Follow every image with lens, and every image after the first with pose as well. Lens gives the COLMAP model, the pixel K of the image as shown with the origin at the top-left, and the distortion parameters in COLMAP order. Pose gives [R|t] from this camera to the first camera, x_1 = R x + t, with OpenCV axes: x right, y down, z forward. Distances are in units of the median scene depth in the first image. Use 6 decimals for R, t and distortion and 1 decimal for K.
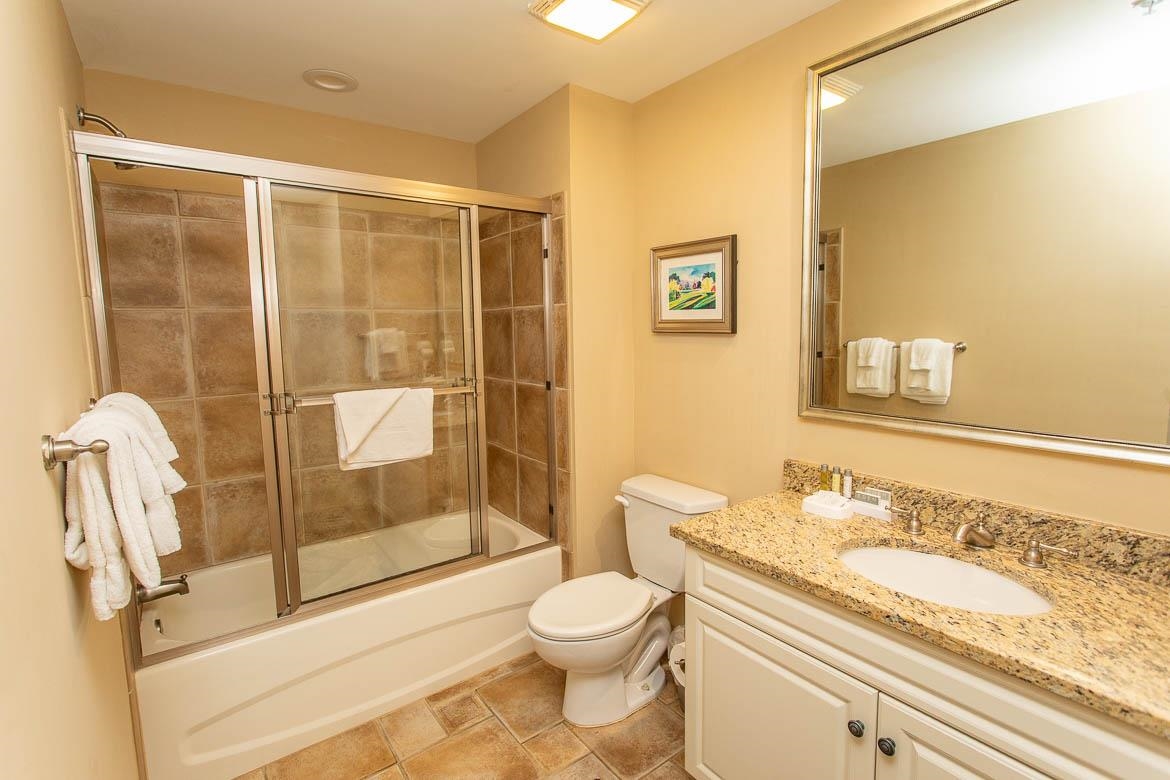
lens RADIAL K [[552.4, 0, 583.0], [0, 552.4, 386.1], [0, 0, 1]] dist [-0.000526, 0.001319]
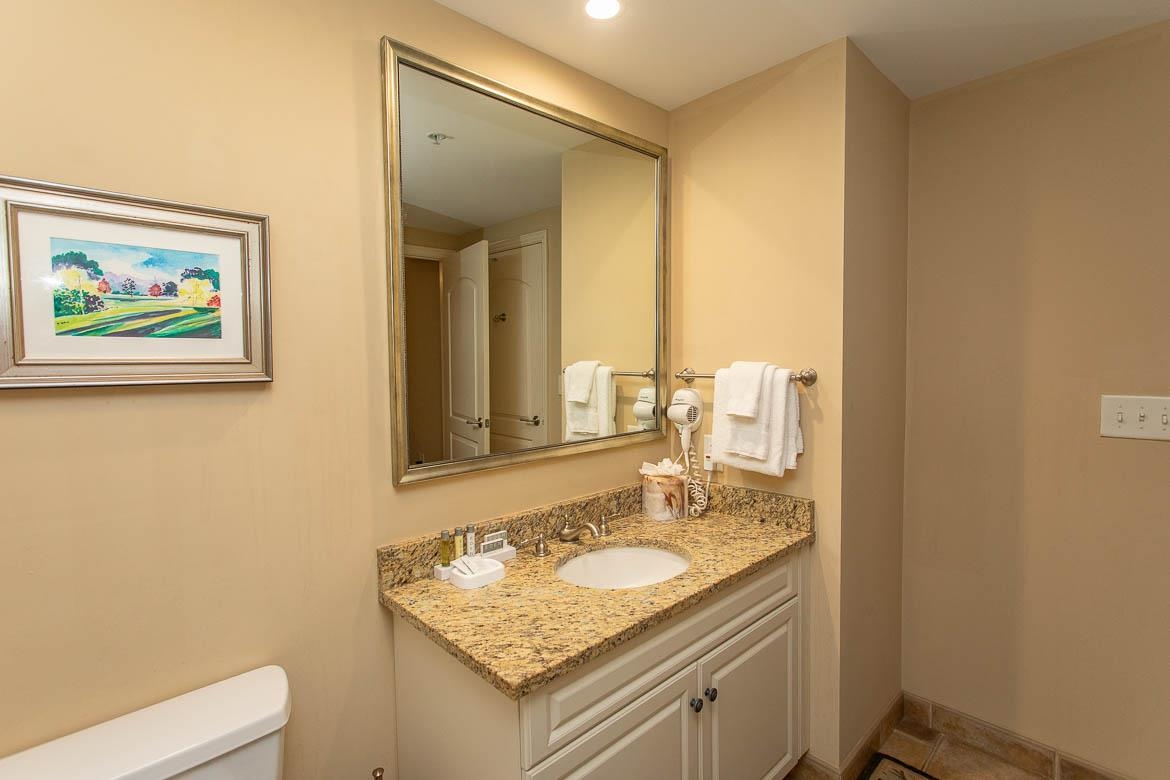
lens RADIAL K [[552.4, 0, 583.0], [0, 552.4, 386.1], [0, 0, 1]] dist [-0.000526, 0.001319]
pose [[-0.113688, -0.032398, 0.992988, -0.335949], [0.126350, 0.990881, 0.046795, -0.072459], [-0.985449, 0.130784, -0.108558, 0.700408]]
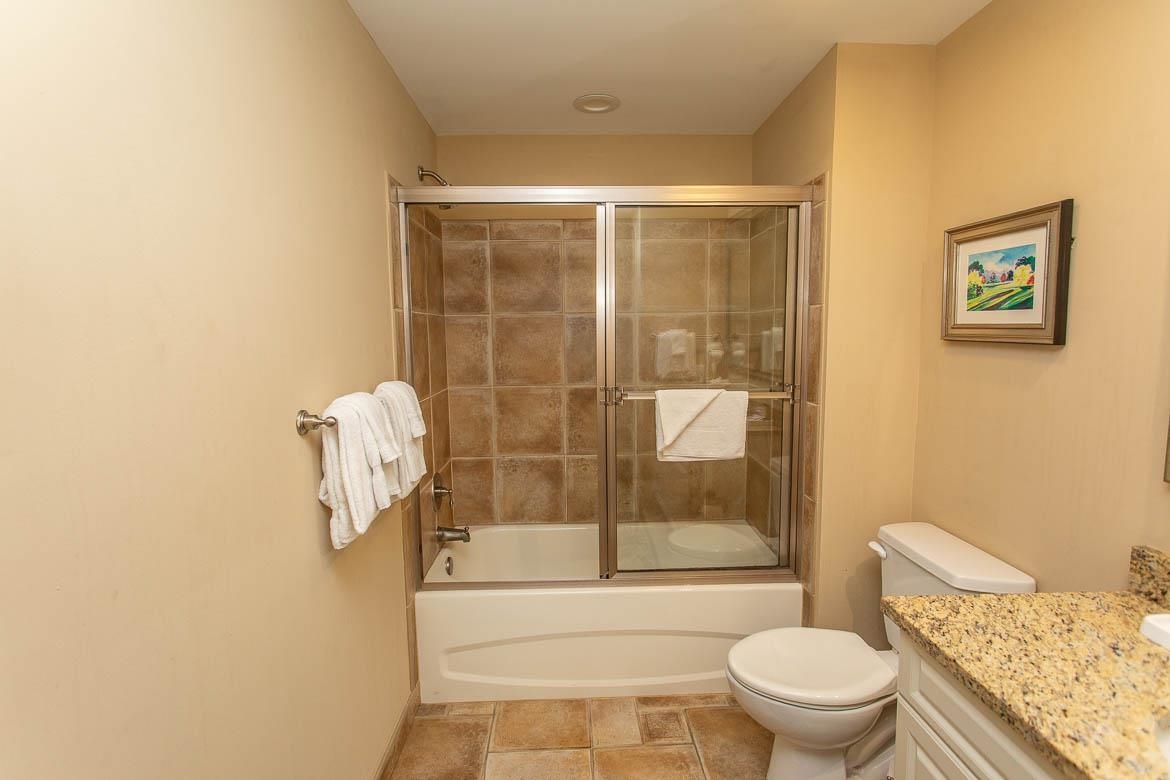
lens RADIAL K [[552.4, 0, 583.0], [0, 552.4, 386.1], [0, 0, 1]] dist [-0.000526, 0.001319]
pose [[0.821142, 0.065346, -0.566970, 0.171783], [-0.064831, 0.997673, 0.021092, -0.019909], [0.567030, 0.019438, 0.823468, 0.099984]]
